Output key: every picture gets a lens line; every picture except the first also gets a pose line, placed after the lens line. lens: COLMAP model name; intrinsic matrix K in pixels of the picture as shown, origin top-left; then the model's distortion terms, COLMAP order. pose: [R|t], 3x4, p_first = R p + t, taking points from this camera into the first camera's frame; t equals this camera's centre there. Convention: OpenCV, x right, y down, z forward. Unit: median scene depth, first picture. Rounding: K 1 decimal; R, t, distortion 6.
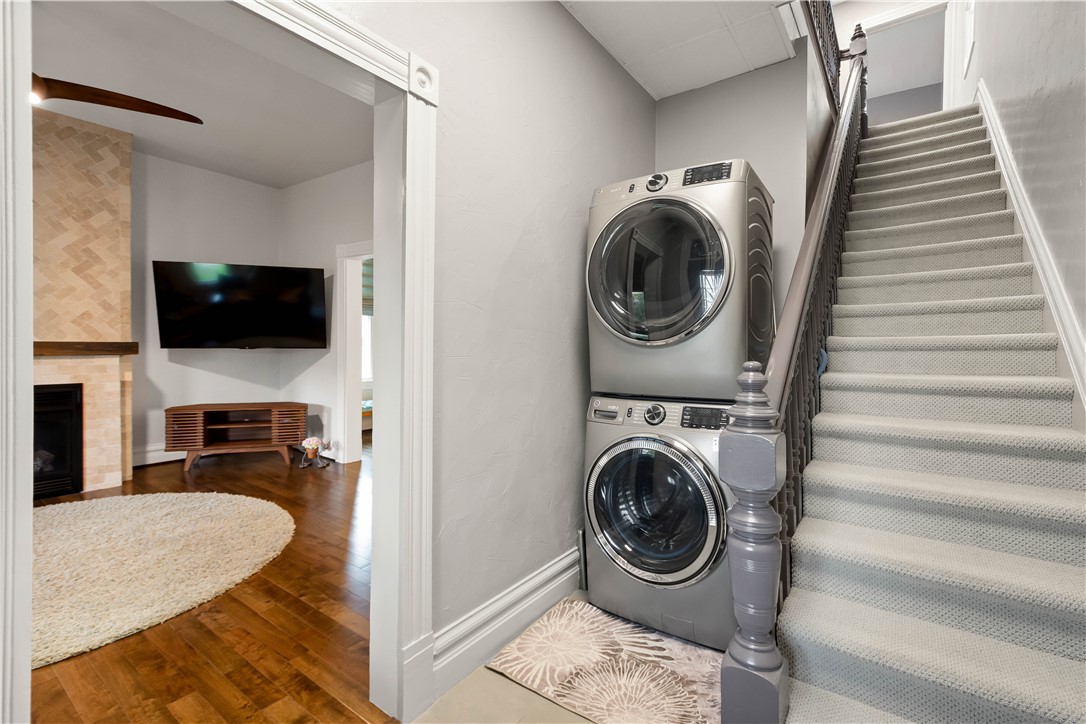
lens RADIAL K [[479.2, 0, 550.5], [0, 479.2, 352.9], [0, 0, 1]] dist [0.001656, 0.000139]
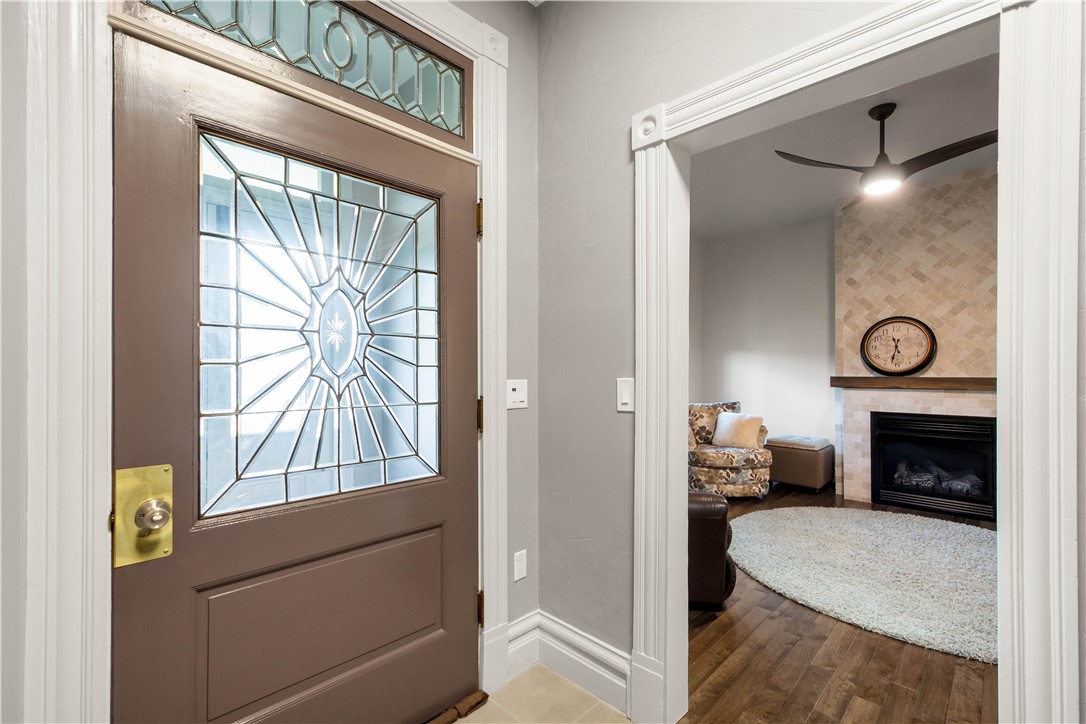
lens RADIAL K [[476.6, 0, 542.2], [0, 476.6, 373.3], [0, 0, 1]] dist [-0.000219, -0.000032]
pose [[-0.157977, -0.011360, -0.987377, 0.176985], [-0.020885, 0.999749, -0.008161, -0.002890], [0.987222, 0.019332, -0.158175, 0.170353]]
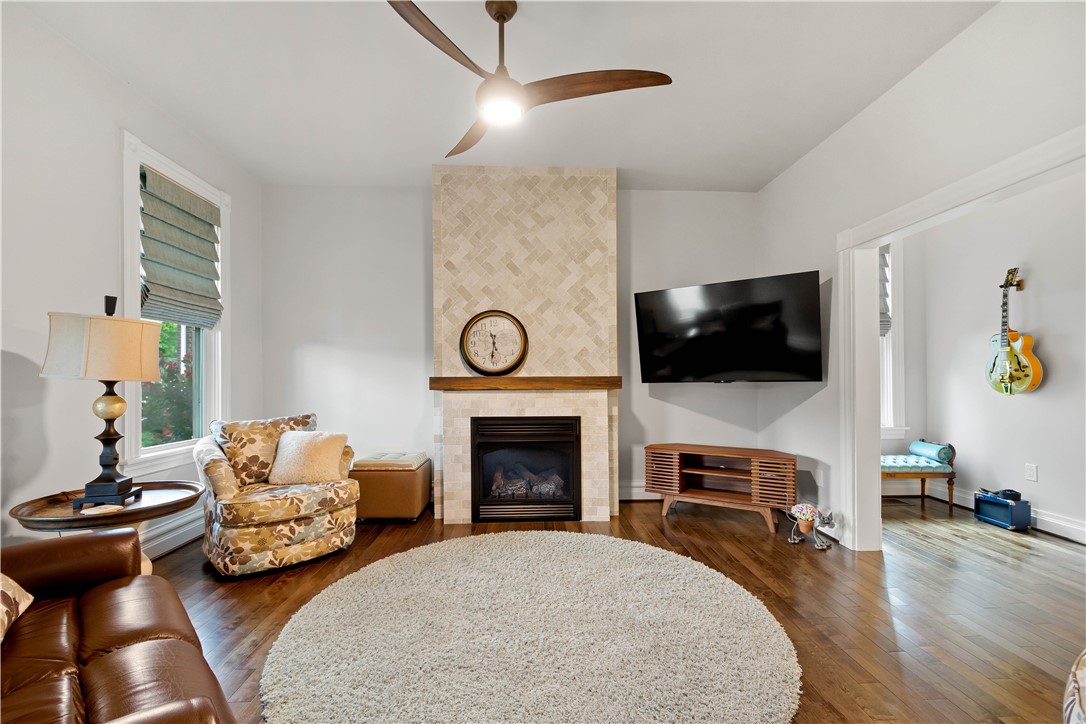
lens RADIAL K [[474.3, 0, 544.6], [0, 474.3, 374.6], [0, 0, 1]] dist [0.025258, -0.000015]
pose [[0.609484, -0.022240, -0.792486, -0.187941], [-0.002607, 0.999545, -0.030056, 0.003604], [0.792794, 0.020385, 0.609149, 0.285034]]
